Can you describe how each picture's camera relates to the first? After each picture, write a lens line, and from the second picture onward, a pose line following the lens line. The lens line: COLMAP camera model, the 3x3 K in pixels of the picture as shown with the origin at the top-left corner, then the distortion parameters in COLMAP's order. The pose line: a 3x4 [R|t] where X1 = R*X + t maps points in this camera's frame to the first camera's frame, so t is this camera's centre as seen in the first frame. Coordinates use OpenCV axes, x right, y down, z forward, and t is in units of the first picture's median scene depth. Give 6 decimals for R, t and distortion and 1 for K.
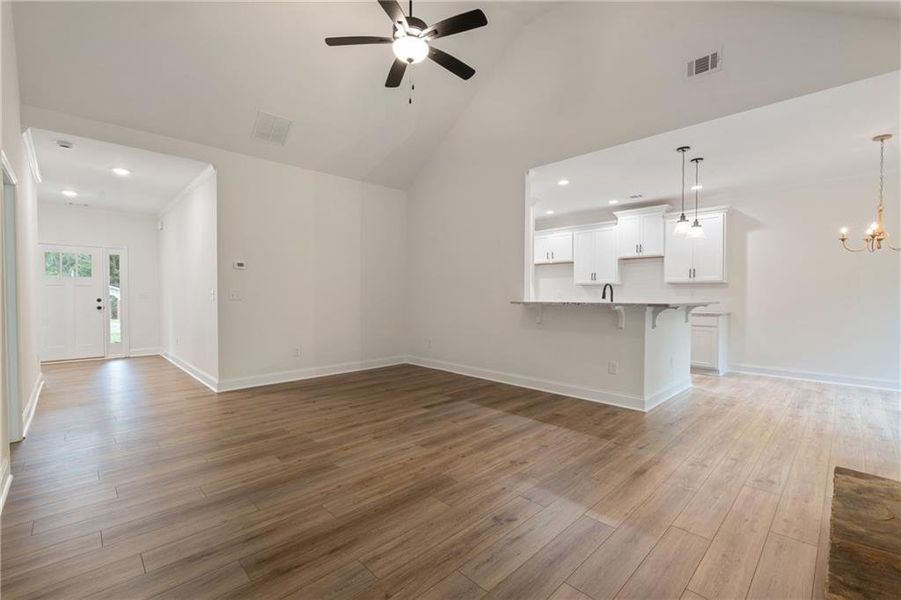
lens RADIAL K [[391.8, 0, 447.5], [0, 391.8, 302.5], [0, 0, 1]] dist [-0.007814, 0.000374]
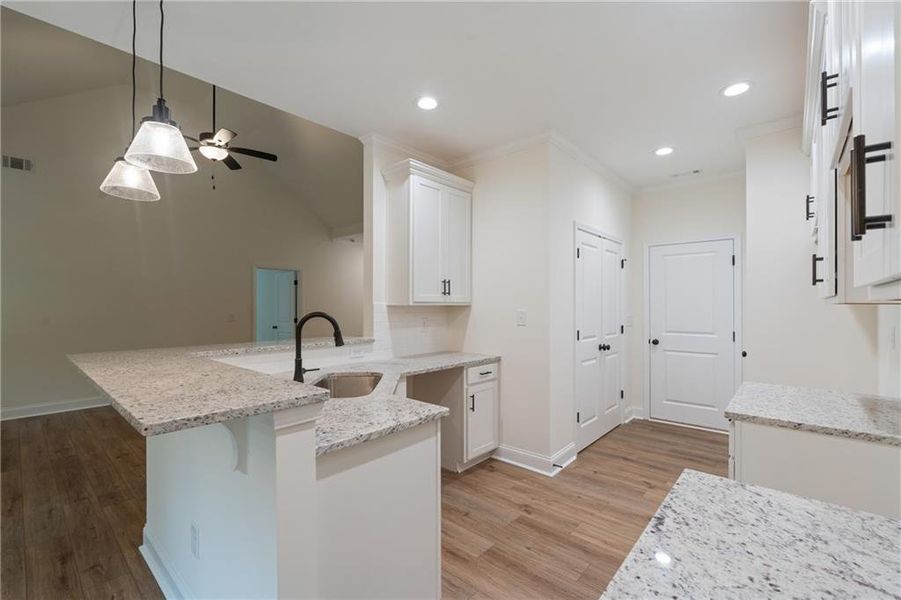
lens RADIAL K [[391.8, 0, 450.1], [0, 391.8, 302.6], [0, 0, 1]] dist [-0.007814, 0.000374]
pose [[0.080973, -0.006120, -0.996697, 1.466686], [-0.020868, 0.999752, -0.007835, -0.106798], [0.996498, 0.021433, 0.080825, 1.848894]]
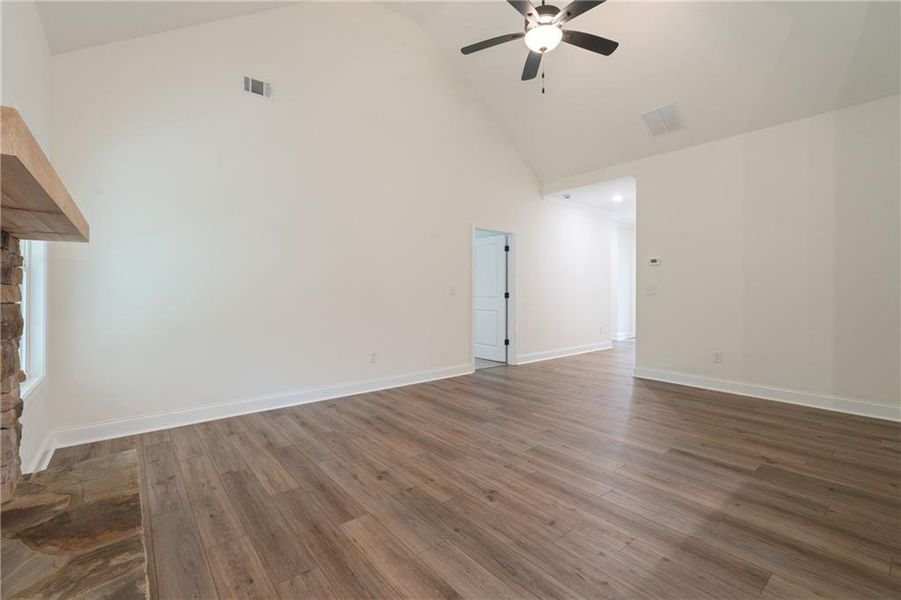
lens RADIAL K [[391.8, 0, 449.5], [0, 391.8, 290.4], [0, 0, 1]] dist [-0.007814, 0.000374]
pose [[-0.072051, 0.005280, -0.997387, 0.940532], [-0.020747, 0.999762, 0.006791, -0.022959], [0.997185, 0.021182, -0.071924, 0.900795]]
